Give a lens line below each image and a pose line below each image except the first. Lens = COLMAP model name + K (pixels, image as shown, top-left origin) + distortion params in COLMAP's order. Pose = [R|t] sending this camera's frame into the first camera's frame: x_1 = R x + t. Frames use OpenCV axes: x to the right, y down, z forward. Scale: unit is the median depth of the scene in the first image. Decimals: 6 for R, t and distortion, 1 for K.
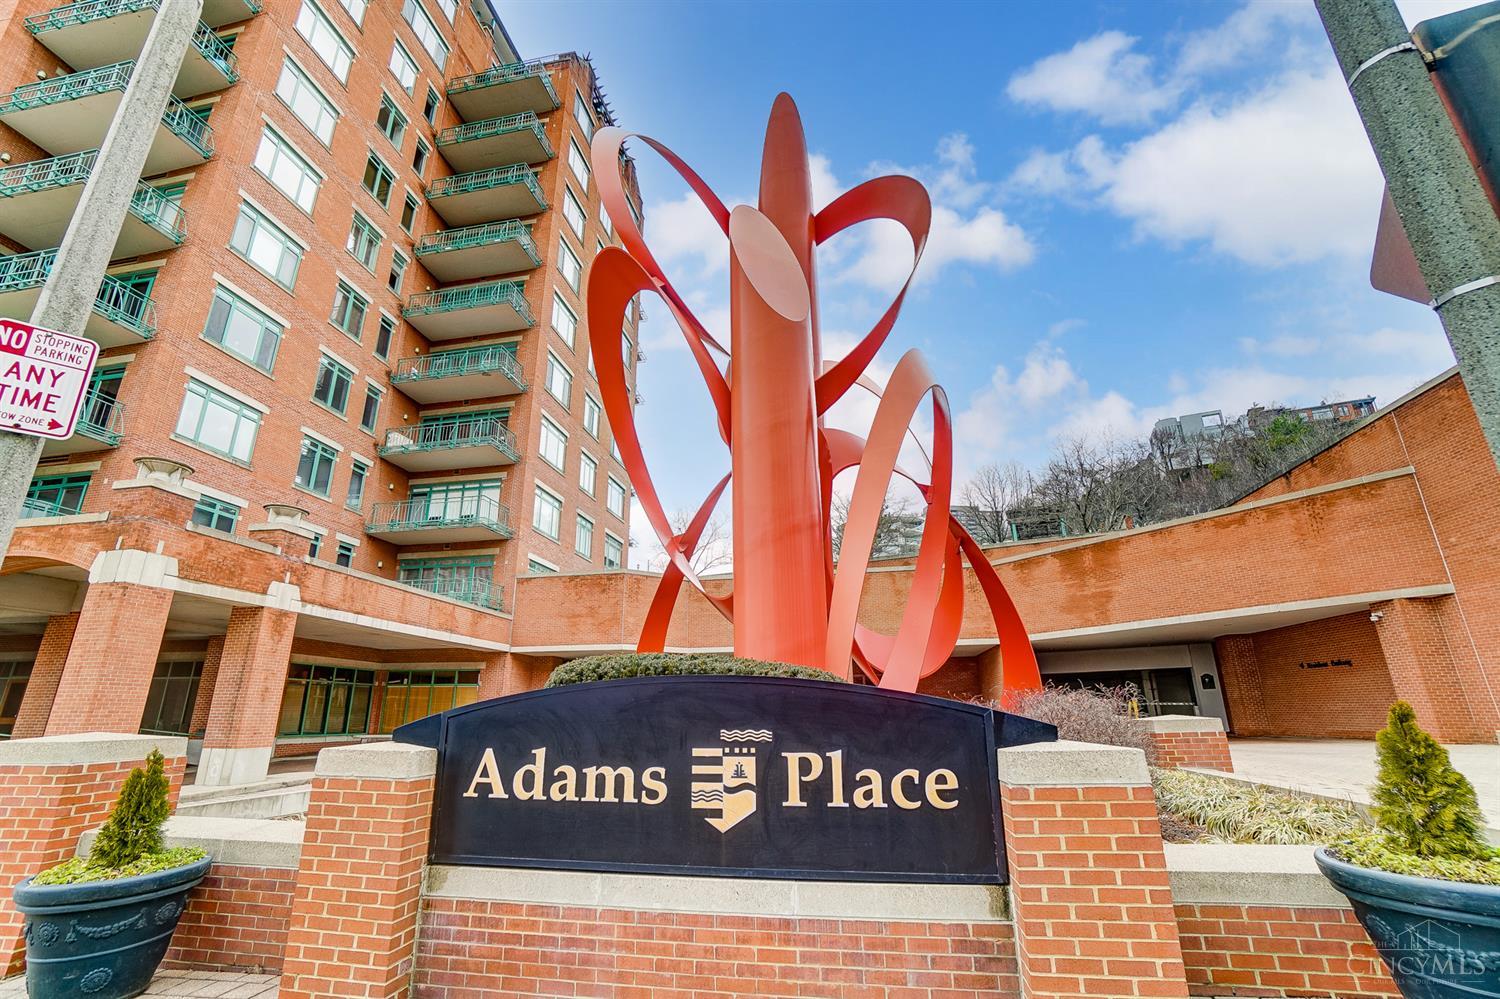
lens RADIAL K [[663.9, 0, 741.3], [0, 663.9, 498.2], [0, 0, 1]] dist [-0.063200, 0.024905]
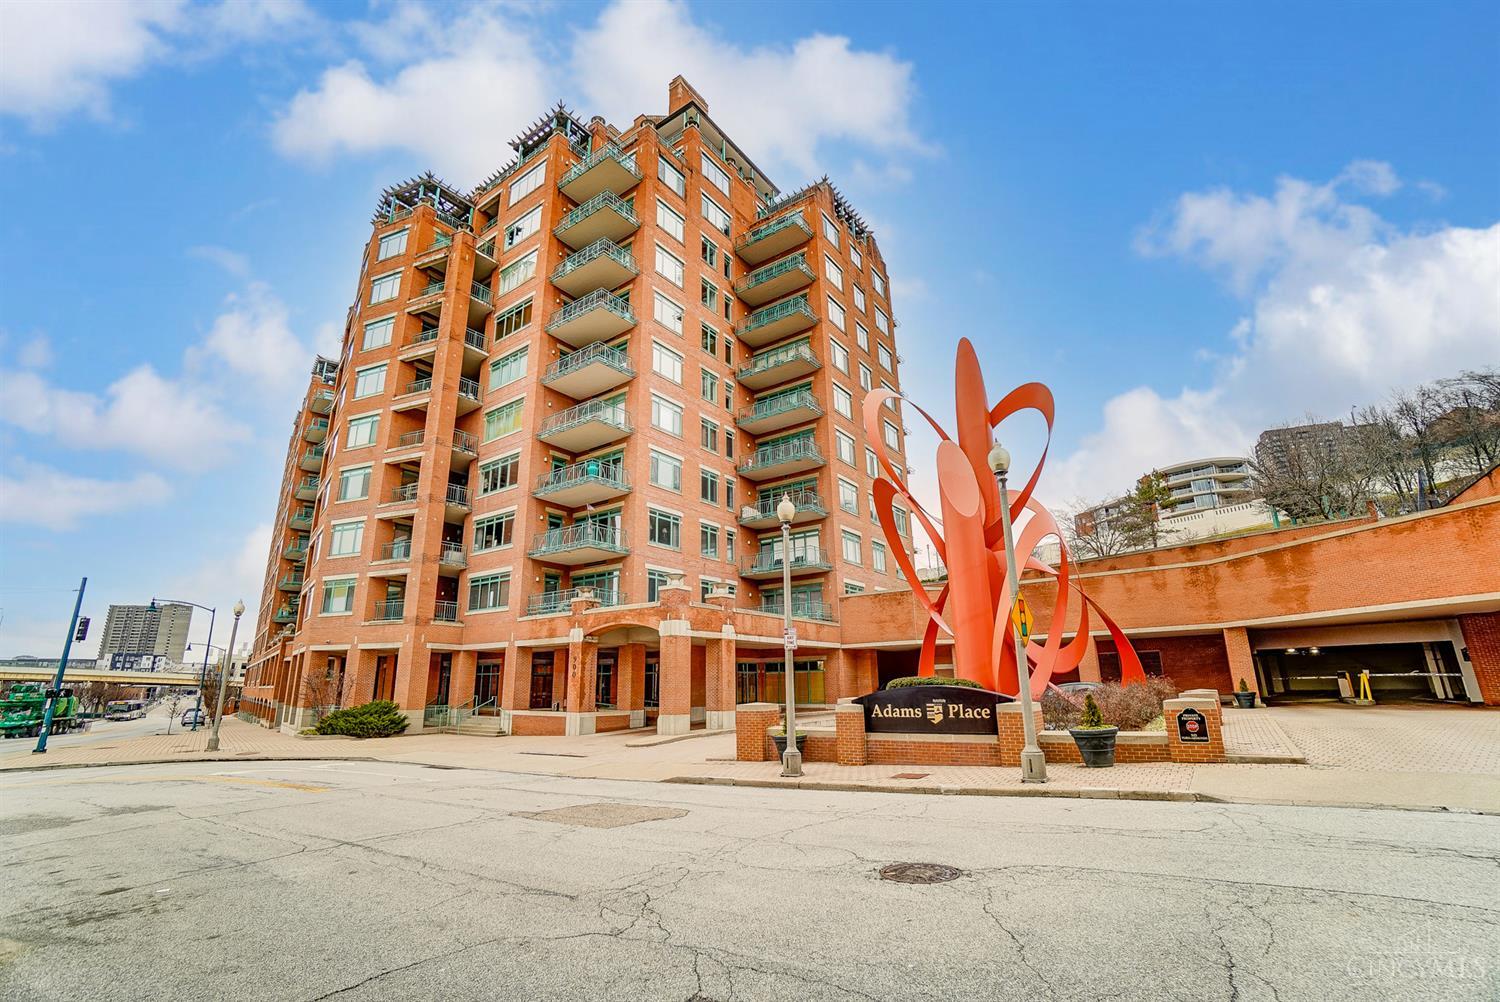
lens RADIAL K [[663.9, 0, 741.3], [0, 663.9, 499.7], [0, 0, 1]] dist [-0.063200, 0.024905]
pose [[0.903214, -0.121157, -0.411735, 0.114360], [0.139820, 0.990057, 0.015386, -0.174833], [0.405777, -0.071466, 0.911174, -0.491612]]
